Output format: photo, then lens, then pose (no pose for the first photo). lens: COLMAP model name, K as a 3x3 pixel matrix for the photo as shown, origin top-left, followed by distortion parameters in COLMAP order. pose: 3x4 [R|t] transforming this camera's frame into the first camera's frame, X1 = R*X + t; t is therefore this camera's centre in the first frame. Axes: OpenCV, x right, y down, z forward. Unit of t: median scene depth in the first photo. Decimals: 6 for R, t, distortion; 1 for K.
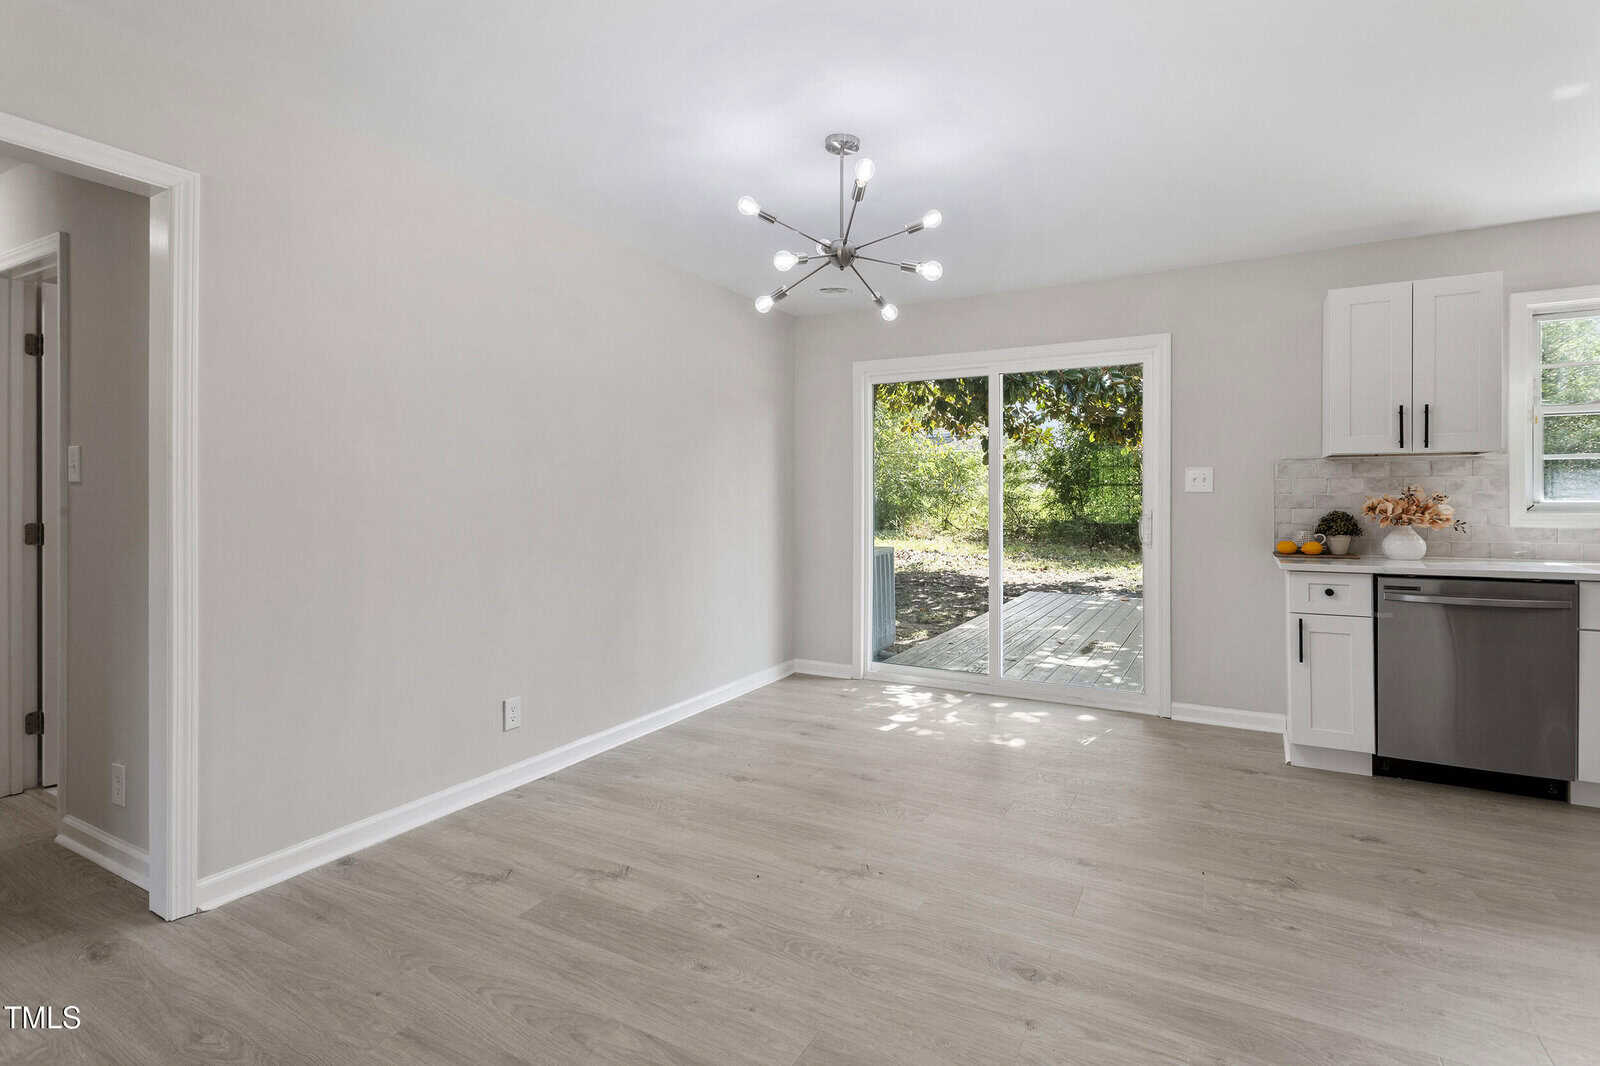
lens RADIAL K [[766.0, 0, 807.7], [0, 766.0, 522.0], [0, 0, 1]] dist [-0.001734, -0.000353]
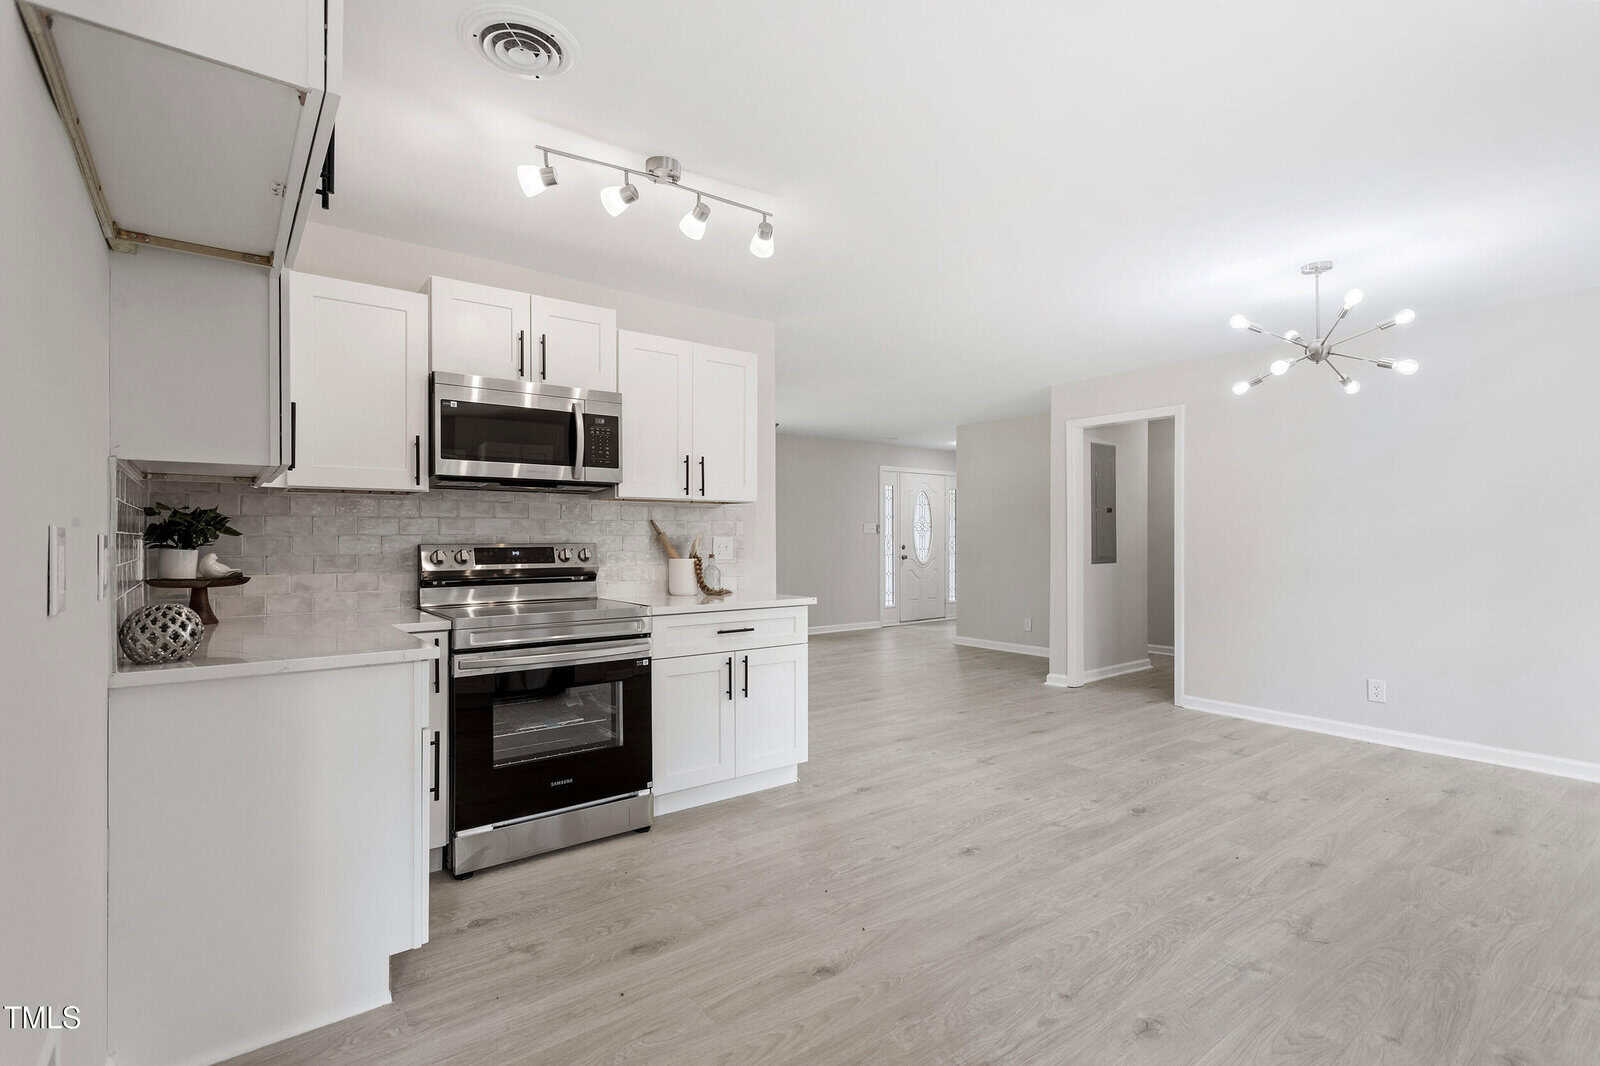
lens RADIAL K [[762.9, 0, 795.9], [0, 762.9, 534.7], [0, 0, 1]] dist [0.003514, 0.000923]
pose [[-0.401291, 0.001178, -0.915950, 1.315494], [-0.025950, 0.999583, 0.012655, -0.025306], [0.915583, 0.028847, -0.401093, 0.573559]]
